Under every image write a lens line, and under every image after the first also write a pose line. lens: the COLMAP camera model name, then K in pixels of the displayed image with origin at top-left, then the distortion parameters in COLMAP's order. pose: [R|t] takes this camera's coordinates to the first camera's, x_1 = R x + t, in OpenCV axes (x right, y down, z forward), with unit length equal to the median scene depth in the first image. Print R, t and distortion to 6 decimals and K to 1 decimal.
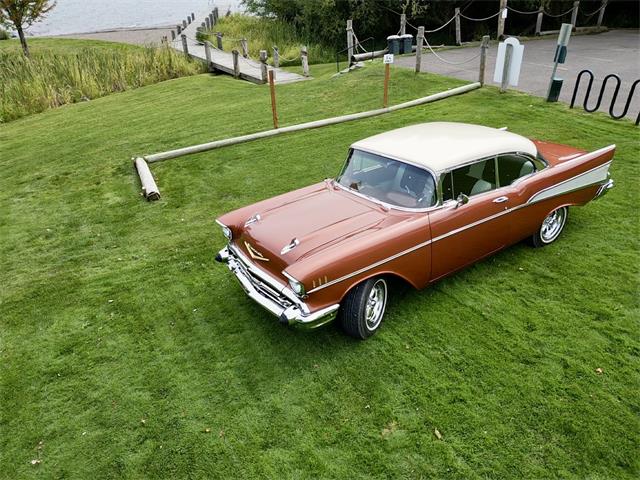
lens RADIAL K [[458.7, 0, 320.0], [0, 458.7, 240.0], [0, 0, 1]] dist [0.029091, -0.003999]
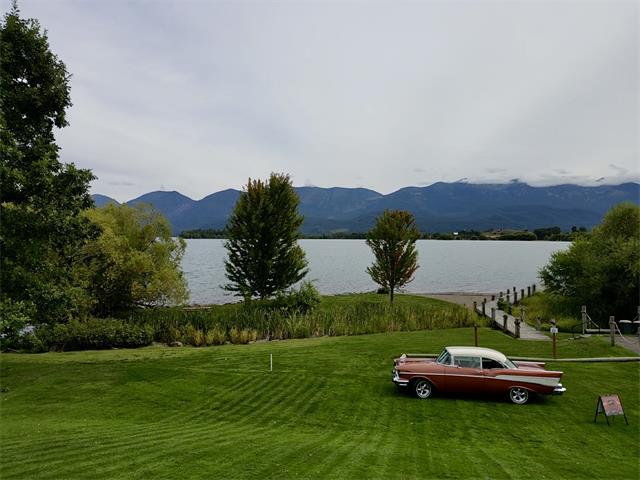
lens RADIAL K [[444.8, 0, 318.0], [0, 444.8, 241.6], [0, 0, 1]] dist [0.113557, -0.159113]
pose [[0.736230, 0.011644, -0.676631, 0.667232], [-0.351655, 0.860843, -0.367815, 0.261970], [0.578190, 0.508737, 0.637873, -0.782784]]
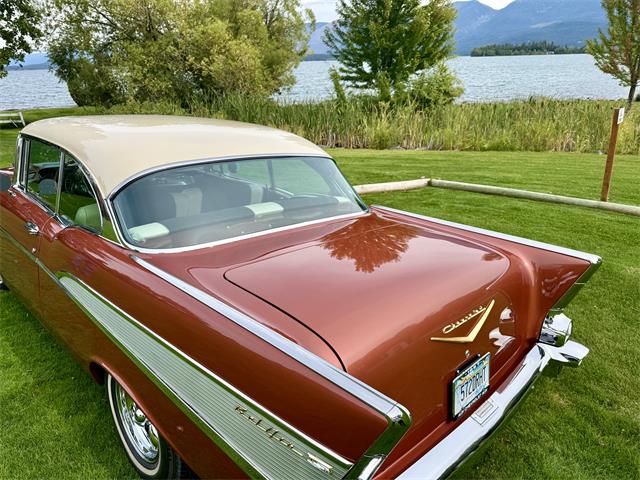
lens RADIAL K [[451.0, 0, 321.7], [0, 451.0, 241.9], [0, 0, 1]] dist [0.003603, -0.006257]
pose [[0.219540, 0.359455, -0.906970, 0.398931], [-0.476075, 0.850921, 0.222003, -0.150196], [0.851560, 0.383047, 0.357939, 0.478782]]
